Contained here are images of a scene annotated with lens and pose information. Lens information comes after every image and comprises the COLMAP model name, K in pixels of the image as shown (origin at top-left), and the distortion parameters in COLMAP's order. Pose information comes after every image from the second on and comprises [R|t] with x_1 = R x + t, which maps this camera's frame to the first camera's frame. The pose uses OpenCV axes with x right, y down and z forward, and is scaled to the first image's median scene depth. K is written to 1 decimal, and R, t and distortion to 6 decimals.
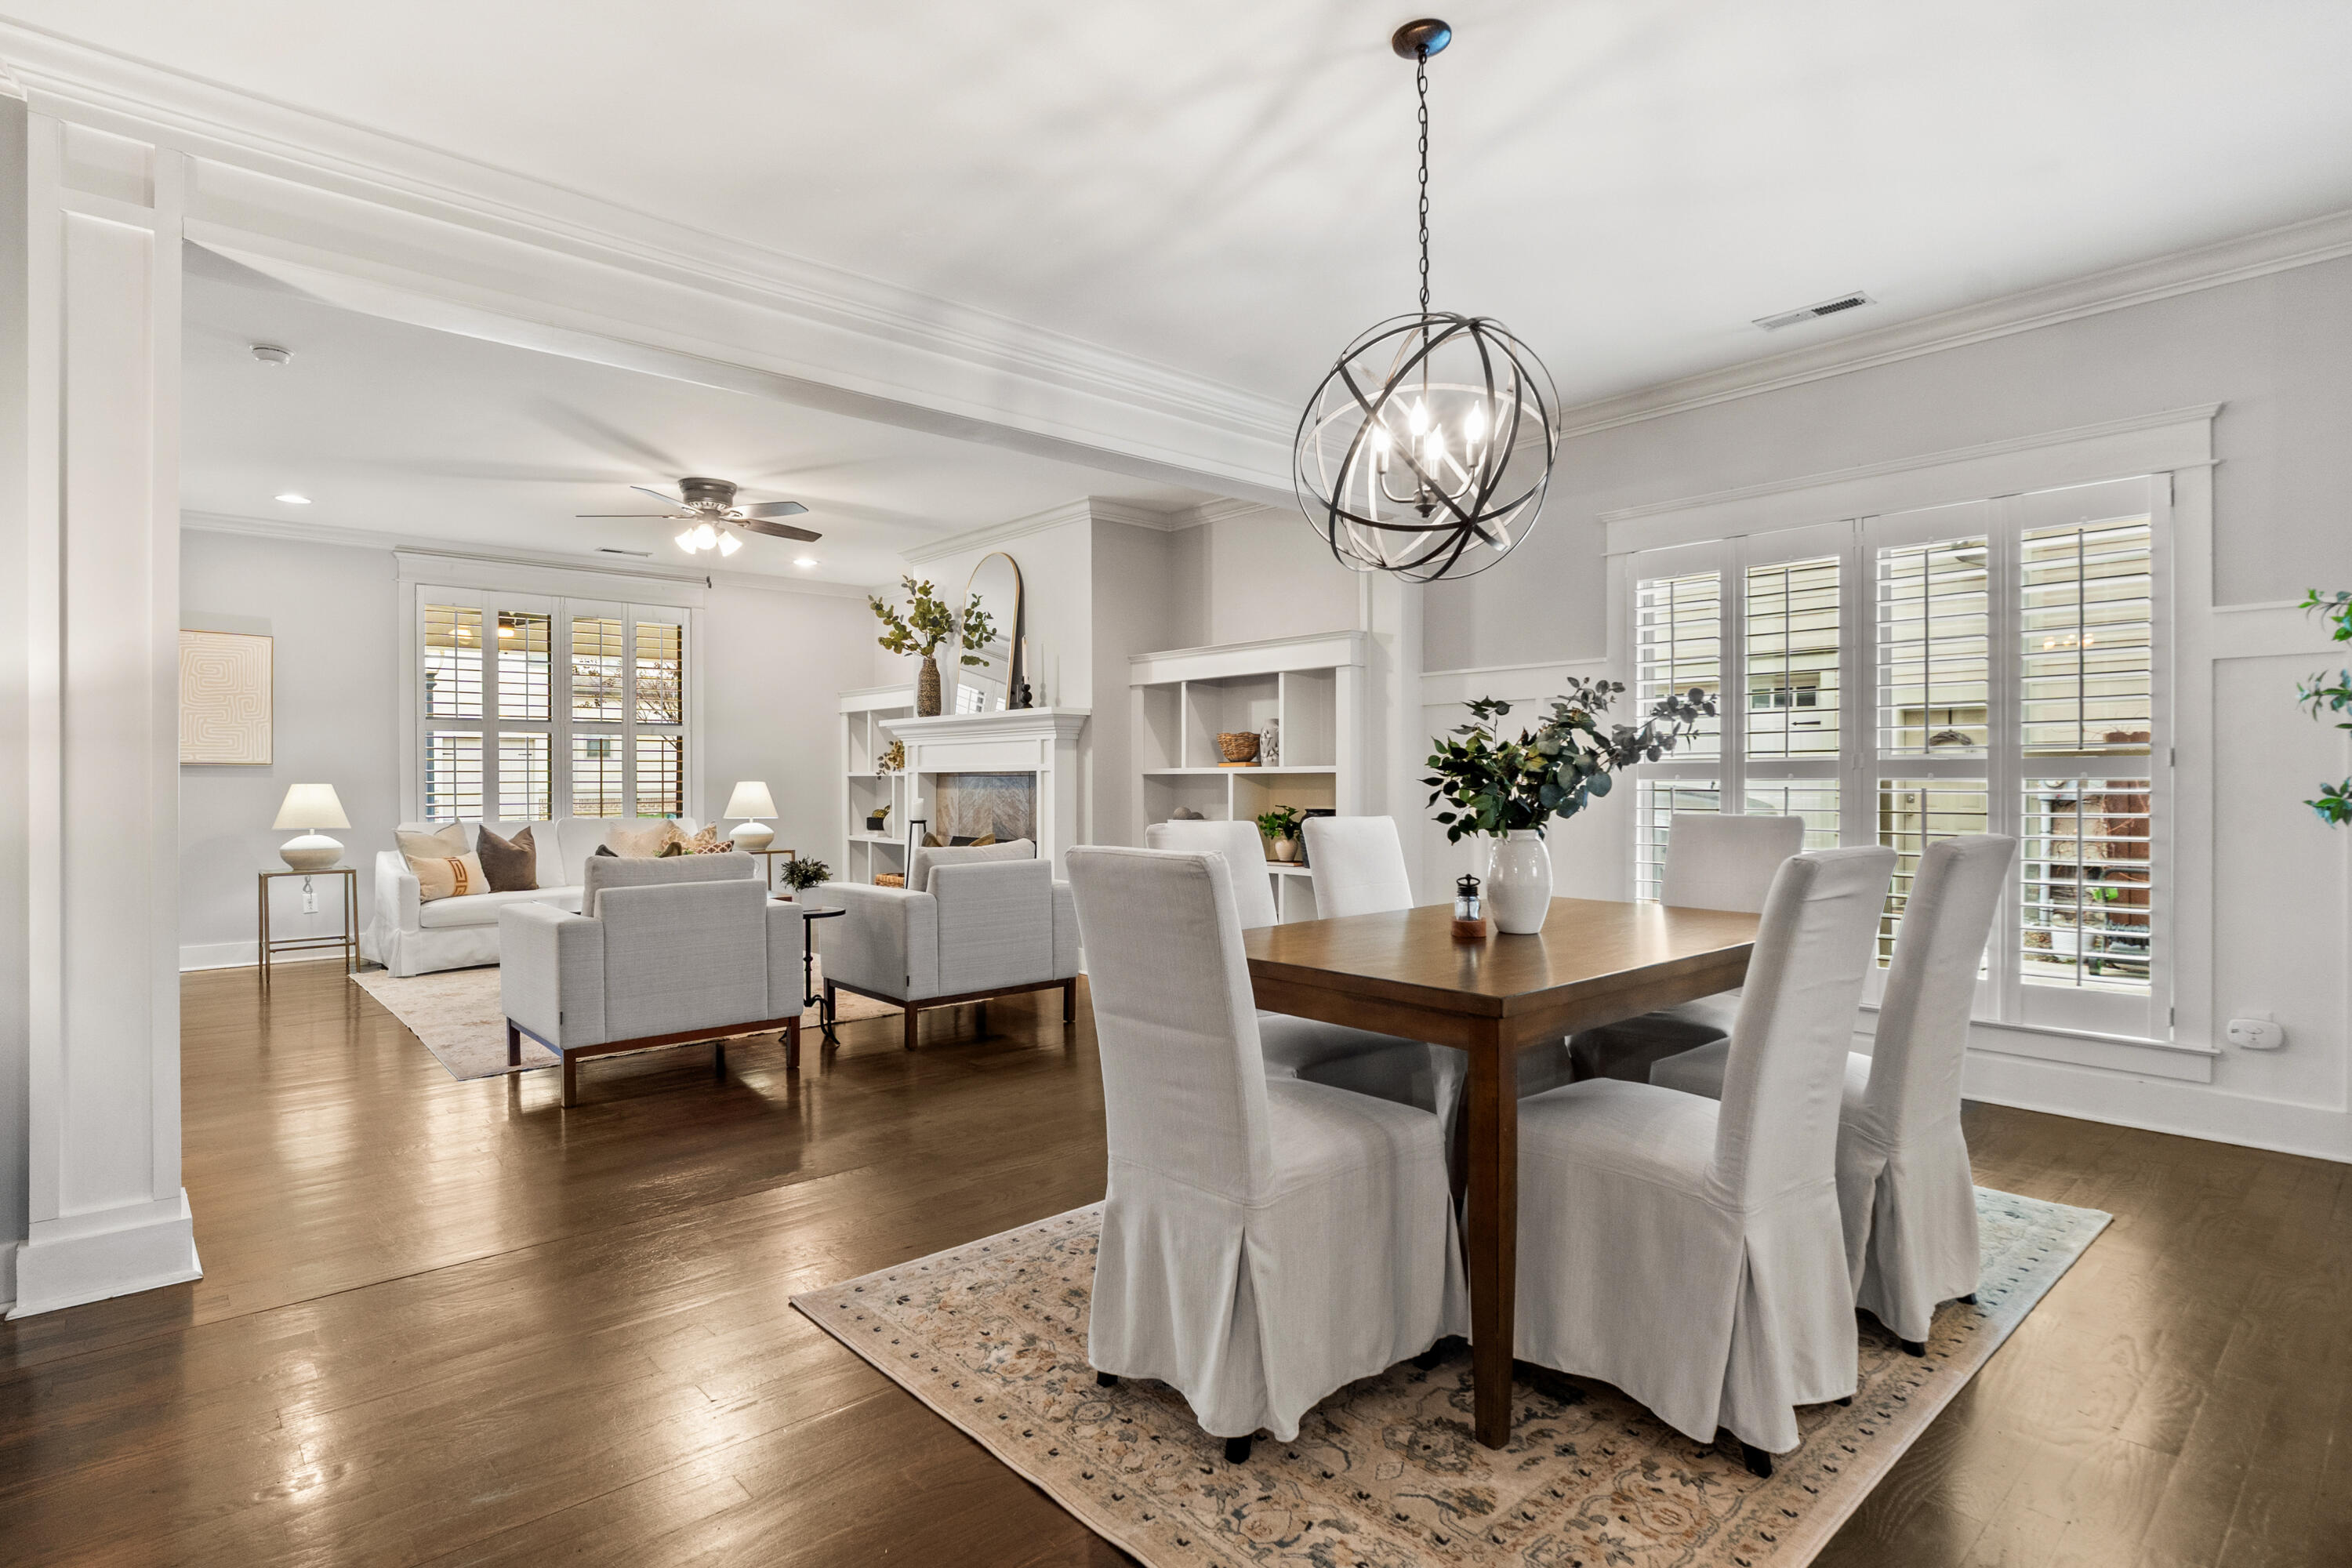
lens RADIAL K [[1184.0, 0, 1166.1], [0, 1184.0, 774.5], [0, 0, 1]] dist [0.000036, -0.001512]
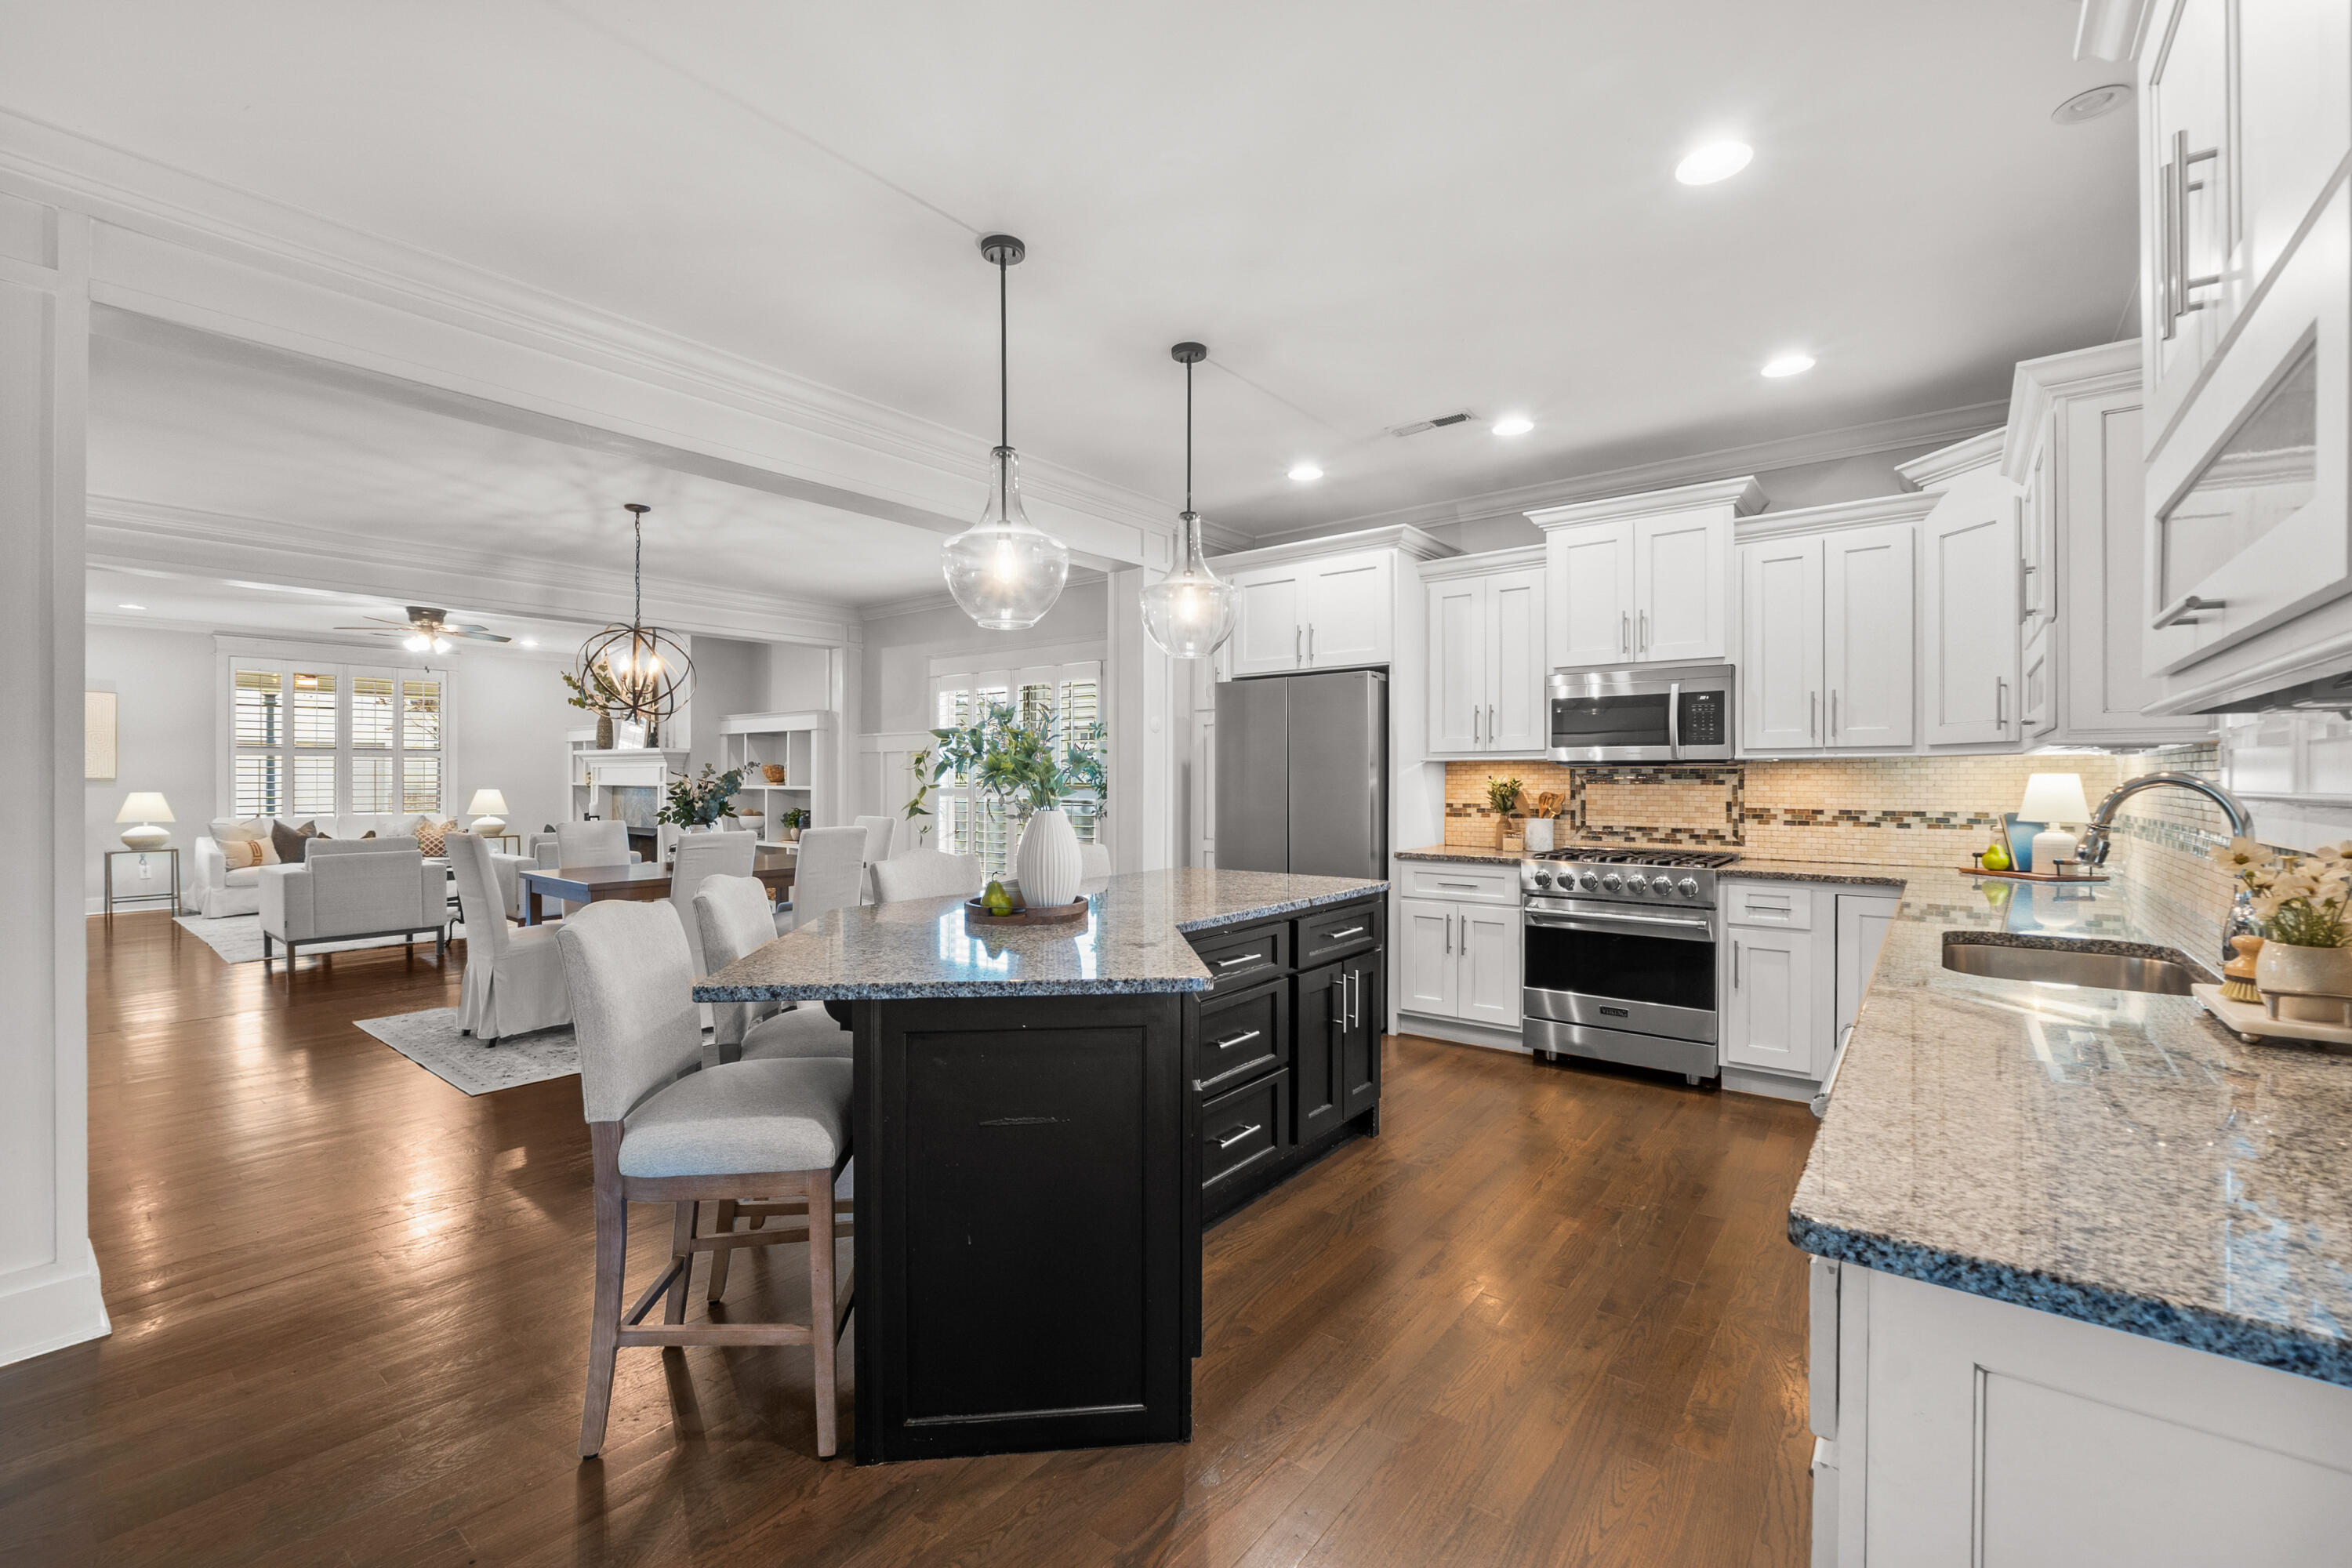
lens RADIAL K [[997.3, 0, 1161.9], [0, 997.3, 775.0], [0, 0, 1]] dist [0.000532, 0.000135]
pose [[0.987653, 0.007209, 0.156489, 0.356408], [-0.007016, 0.999974, -0.001786, -0.020810], [-0.156498, 0.000666, 0.987678, -0.457181]]
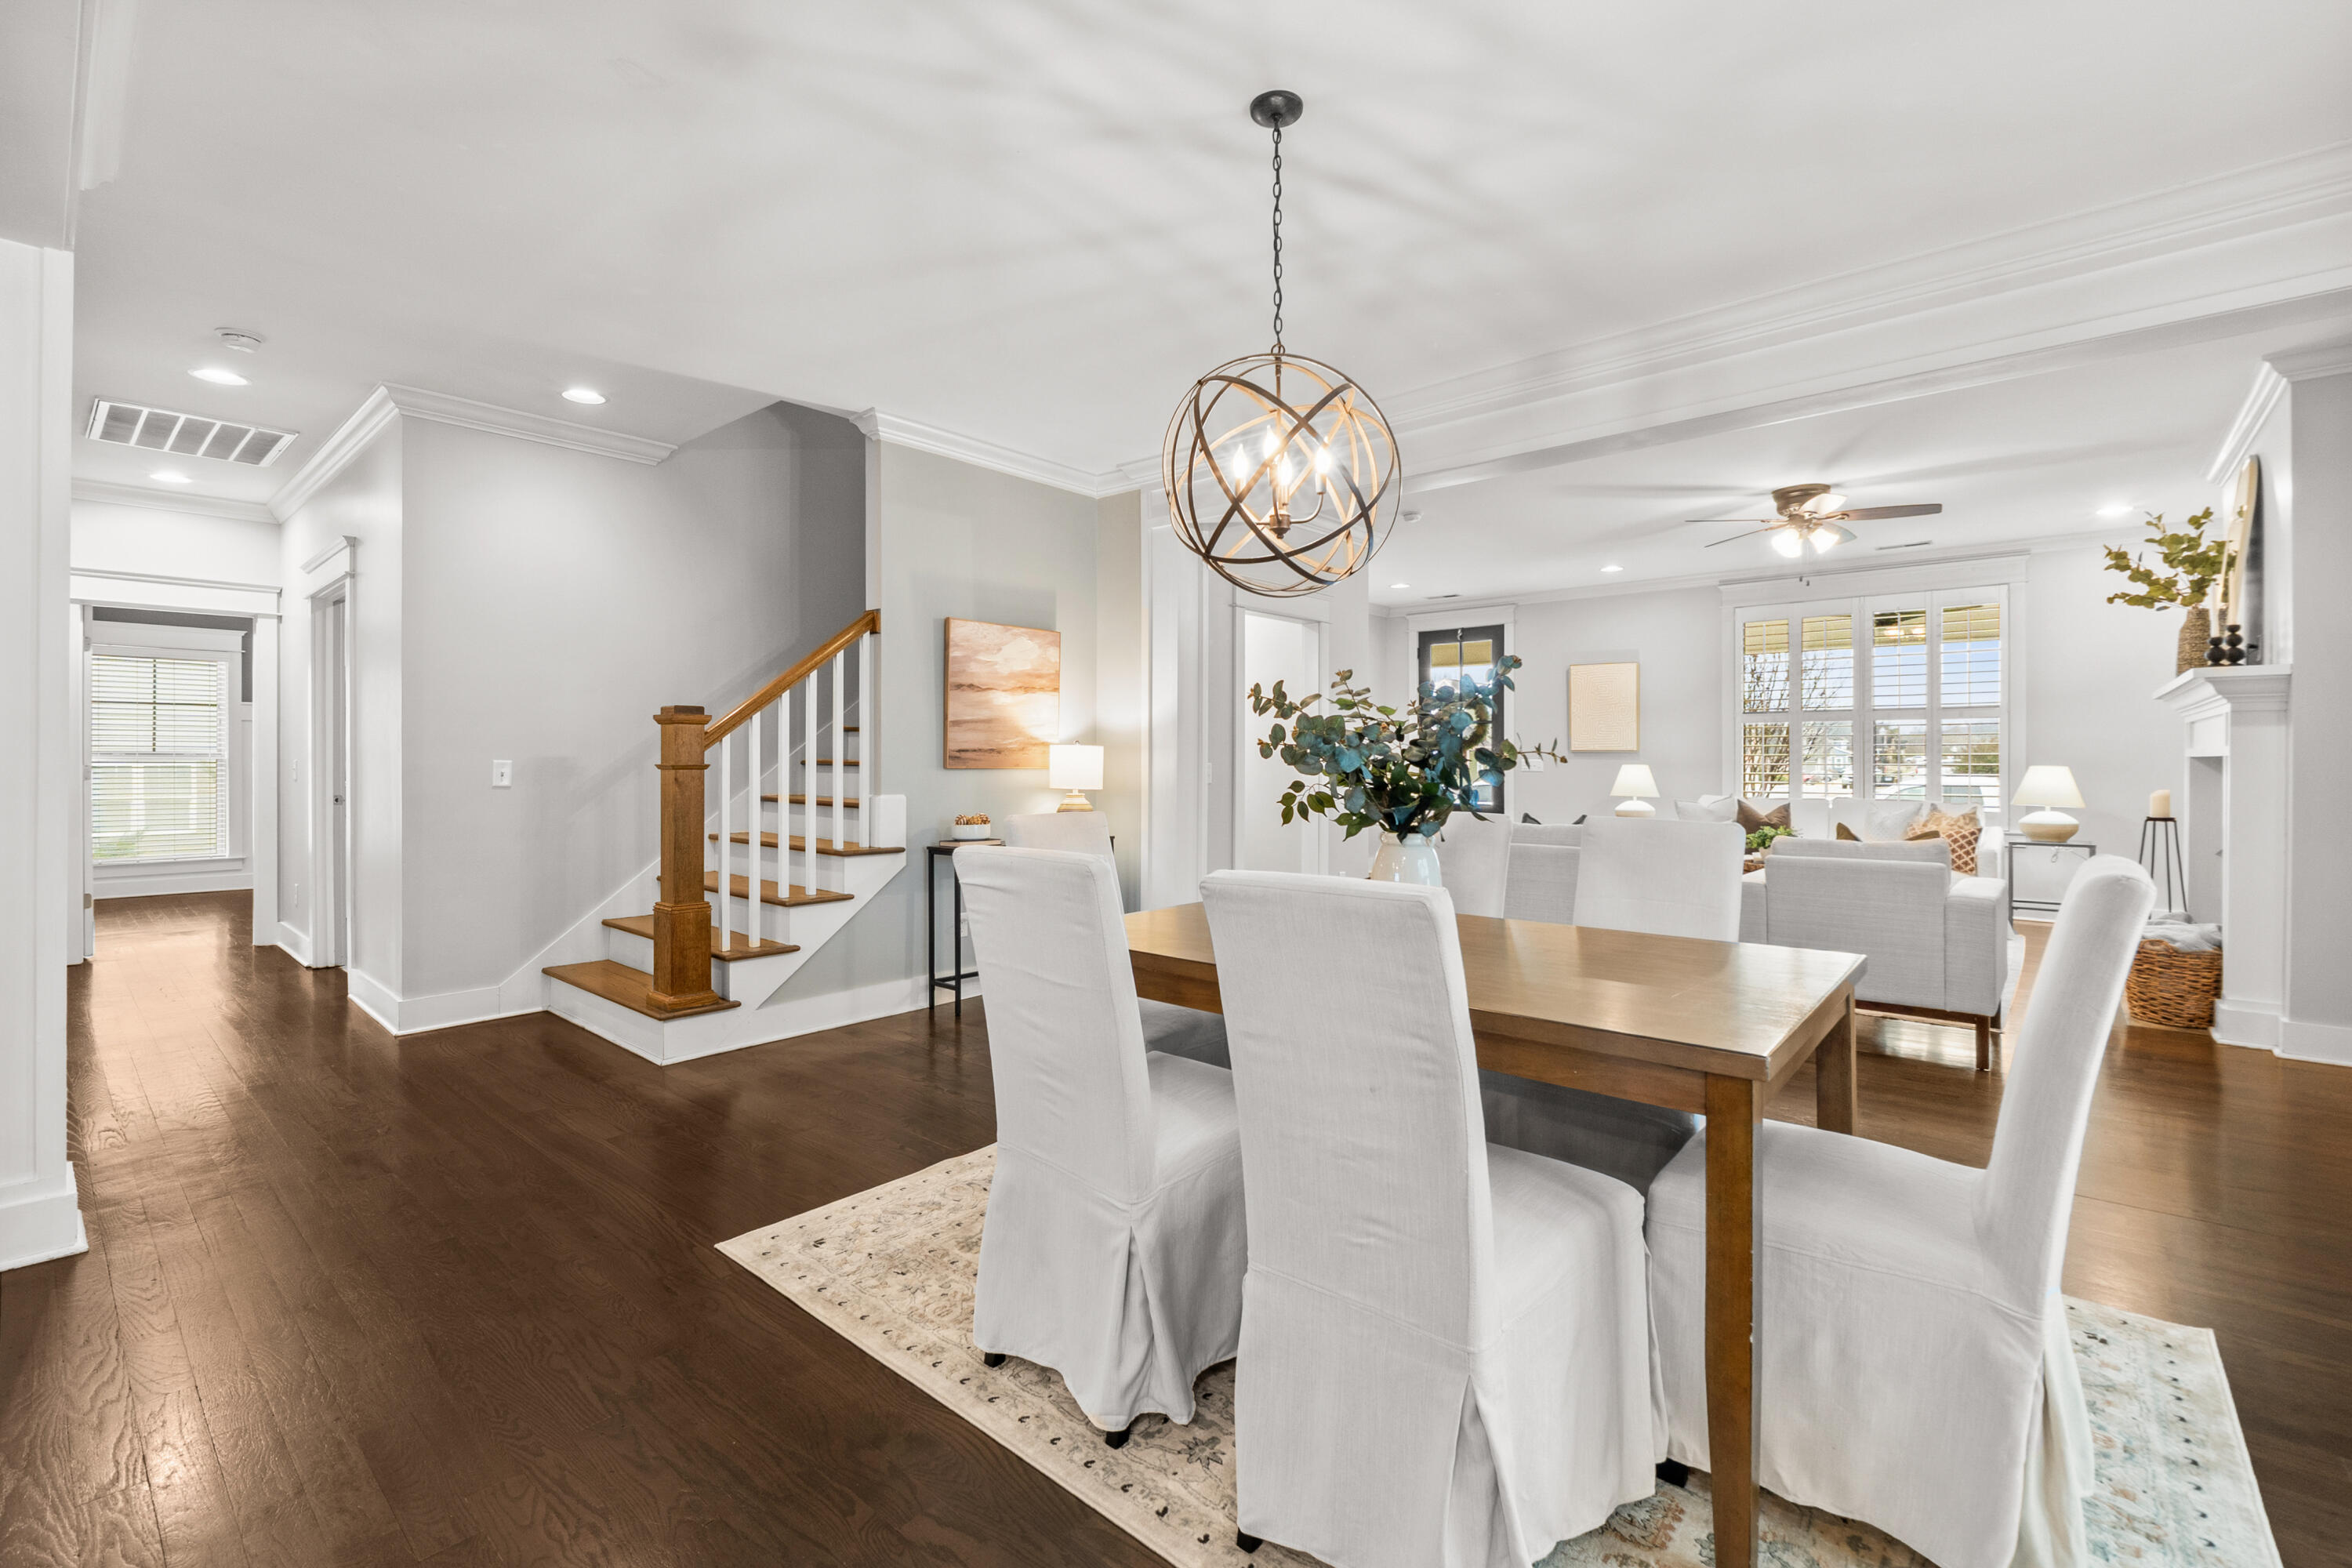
lens RADIAL K [[997.3, 0, 1156.3], [0, 997.3, 769.7], [0, 0, 1]] dist [0.000532, 0.000135]
pose [[0.115319, 0.015579, -0.993206, 0.416519], [-0.001603, 0.999879, 0.015497, -0.002520], [0.993327, -0.000195, 0.115330, 0.279252]]
